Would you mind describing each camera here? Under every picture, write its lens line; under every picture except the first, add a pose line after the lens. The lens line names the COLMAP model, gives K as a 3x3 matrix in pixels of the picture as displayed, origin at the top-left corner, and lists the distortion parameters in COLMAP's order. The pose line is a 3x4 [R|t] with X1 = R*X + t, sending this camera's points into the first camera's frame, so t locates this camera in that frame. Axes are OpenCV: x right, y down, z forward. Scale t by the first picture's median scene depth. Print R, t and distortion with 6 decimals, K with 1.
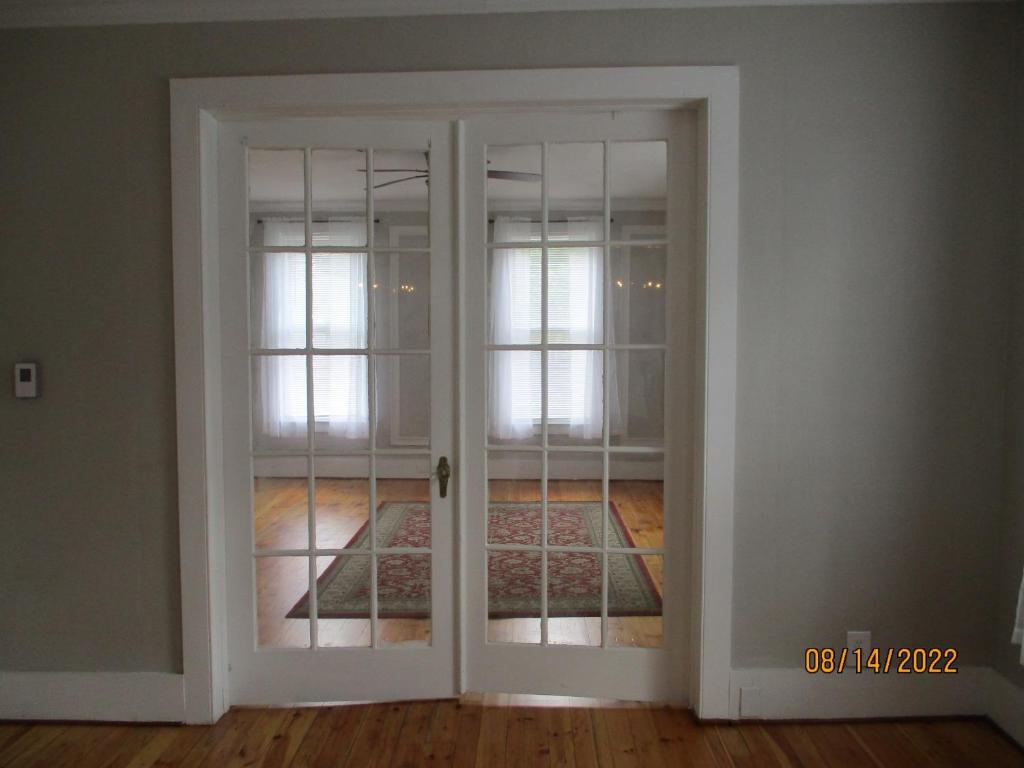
lens RADIAL K [[850.4, 0, 508.2], [0, 850.4, 382.0], [0, 0, 1]] dist [-0.035758, 0.012661]
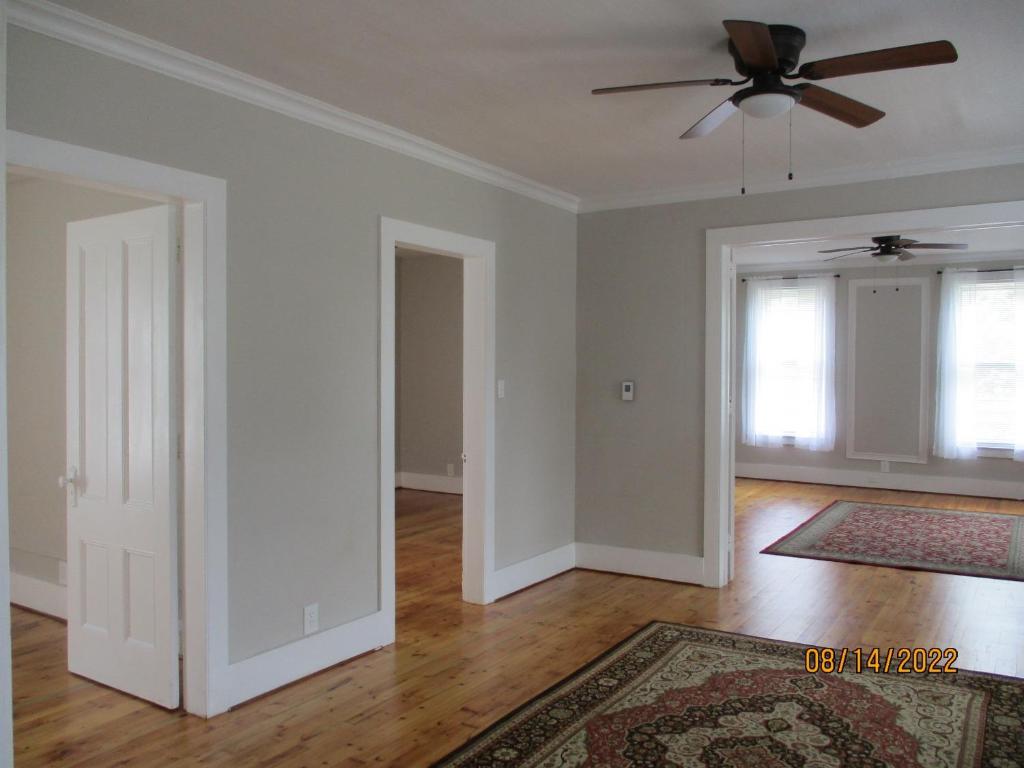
lens RADIAL K [[850.4, 0, 508.3], [0, 850.4, 372.6], [0, 0, 1]] dist [-0.035758, 0.012661]
pose [[0.857622, 0.012650, -0.514124, 0.166227], [-0.036481, 0.998675, -0.036282, 0.032630], [0.512984, 0.049872, 0.856948, -0.716643]]
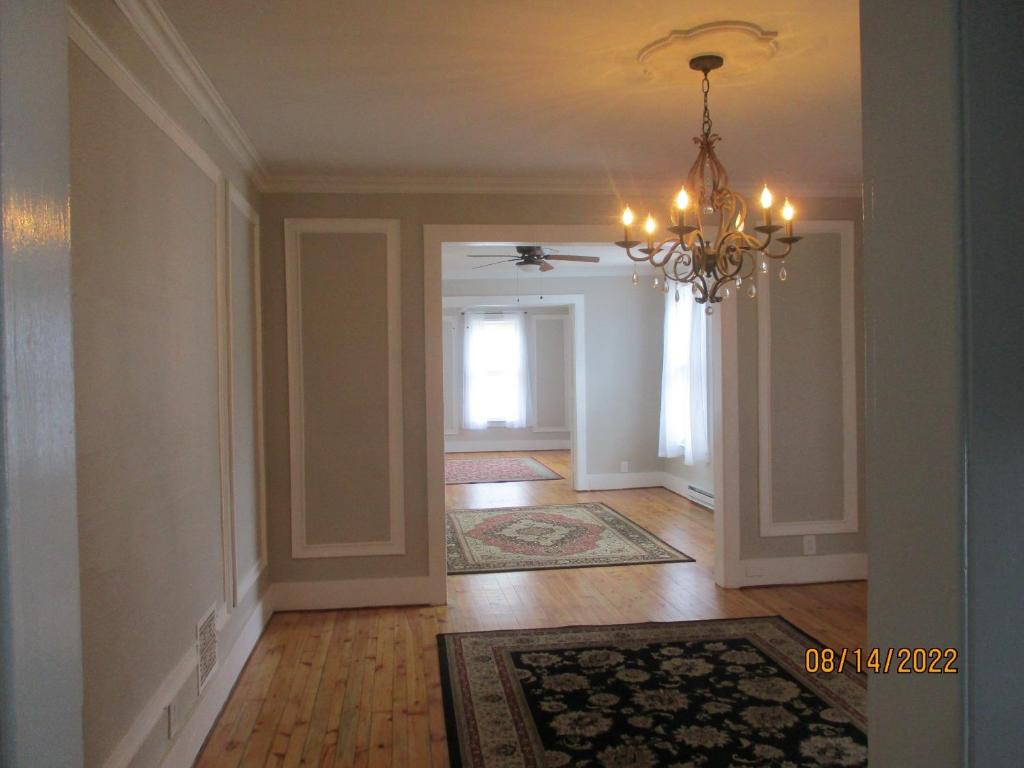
lens RADIAL K [[850.4, 0, 508.3], [0, 850.4, 383.0], [0, 0, 1]] dist [-0.035758, 0.012661]
pose [[0.988870, -0.017313, 0.147773, -0.476994], [0.023526, 0.998907, -0.040401, 0.100616], [-0.146912, 0.043428, 0.988196, -2.050722]]
